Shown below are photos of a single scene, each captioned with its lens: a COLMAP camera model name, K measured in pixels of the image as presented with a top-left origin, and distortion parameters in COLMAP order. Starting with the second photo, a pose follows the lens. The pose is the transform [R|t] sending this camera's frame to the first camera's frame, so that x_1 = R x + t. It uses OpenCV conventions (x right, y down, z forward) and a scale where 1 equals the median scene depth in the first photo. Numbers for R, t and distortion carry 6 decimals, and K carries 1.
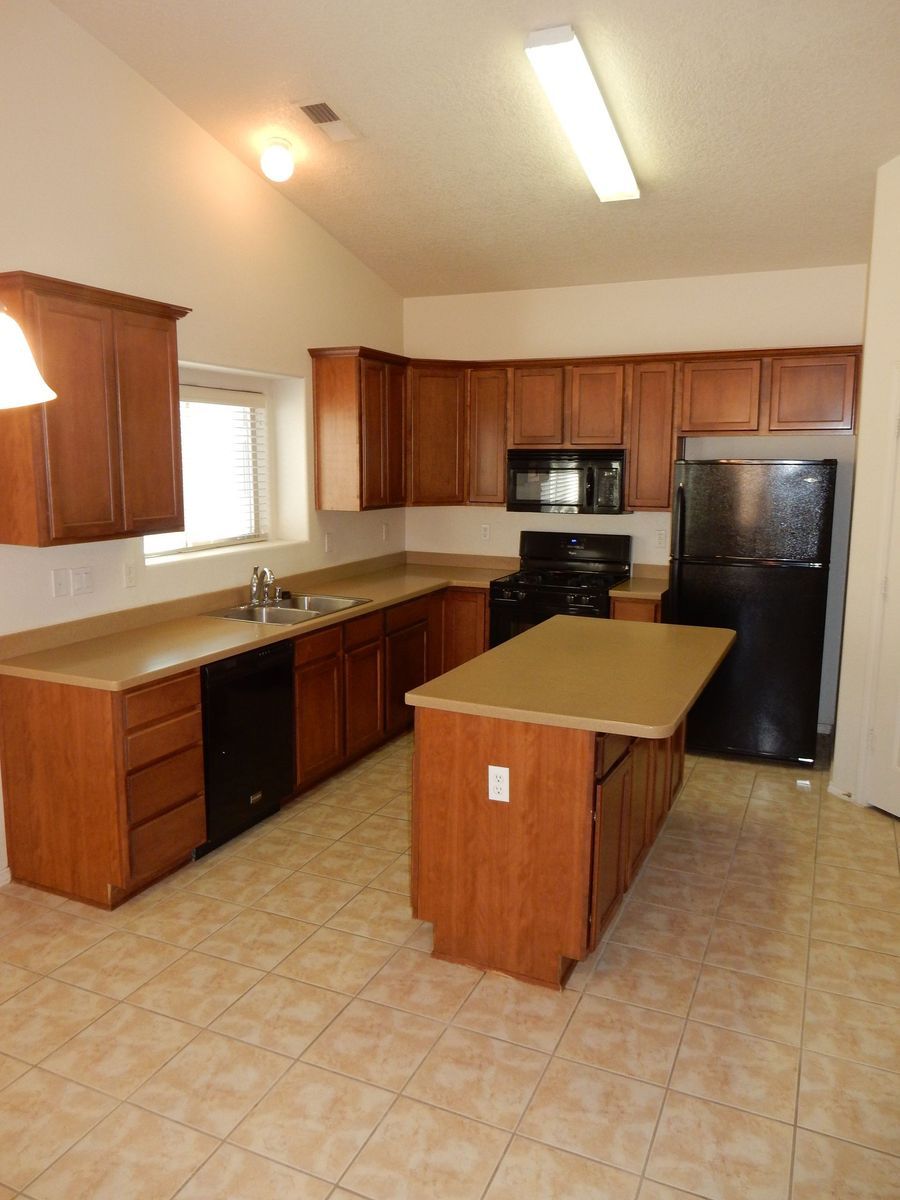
lens RADIAL K [[877.3, 0, 449.4], [0, 877.3, 594.4], [0, 0, 1]] dist [-0.008789, -0.001673]
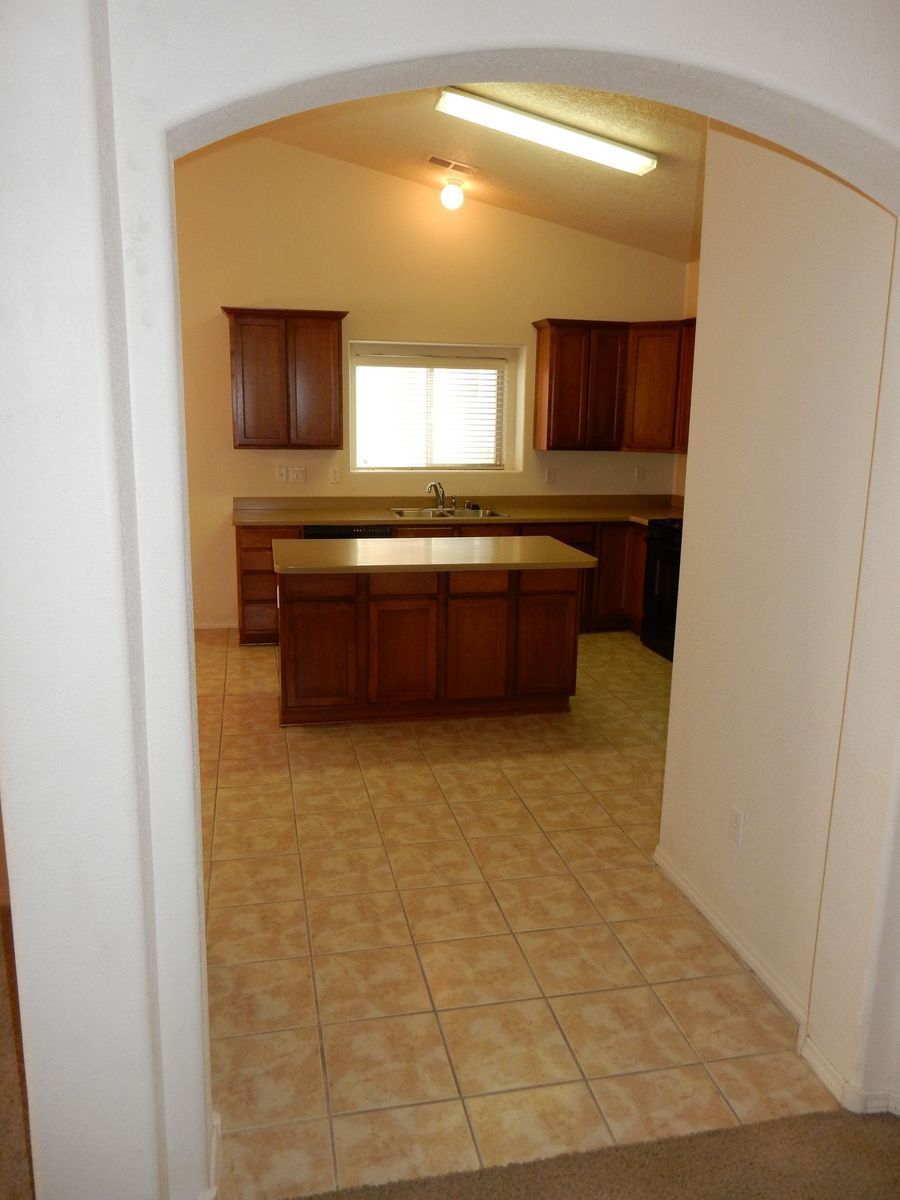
lens RADIAL K [[877.3, 0, 447.7], [0, 877.3, 603.0], [0, 0, 1]] dist [-0.008789, -0.001673]
pose [[0.597800, 0.180461, -0.781069, 1.304661], [-0.134725, 0.983091, 0.124024, -0.024856], [0.790243, 0.031088, 0.612004, 0.183636]]
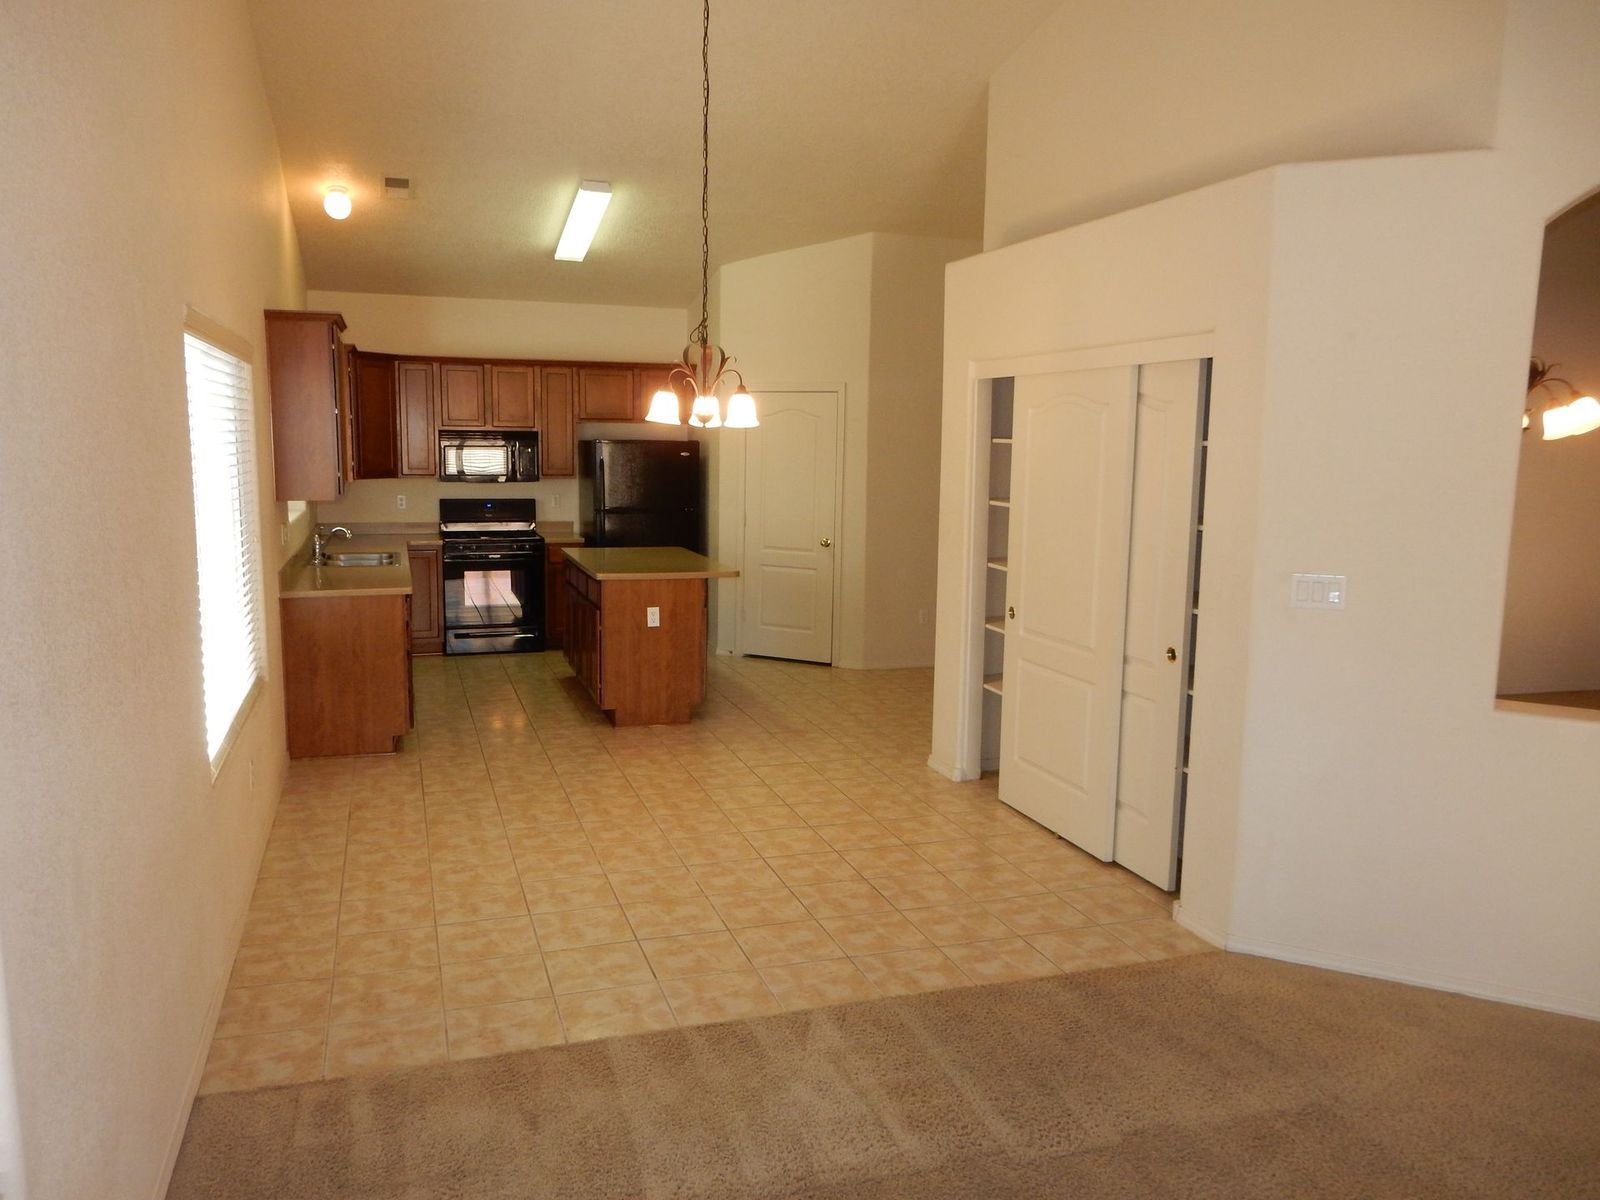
lens RADIAL K [[1169.7, 0, 799.7], [0, 1169.7, 600.3], [0, 0, 1]] dist [-0.008789, -0.001673]
pose [[0.727018, -0.090086, 0.680683, -1.136301], [0.099154, 0.994739, 0.025746, 0.122590], [-0.679421, 0.048774, 0.732126, -0.820321]]
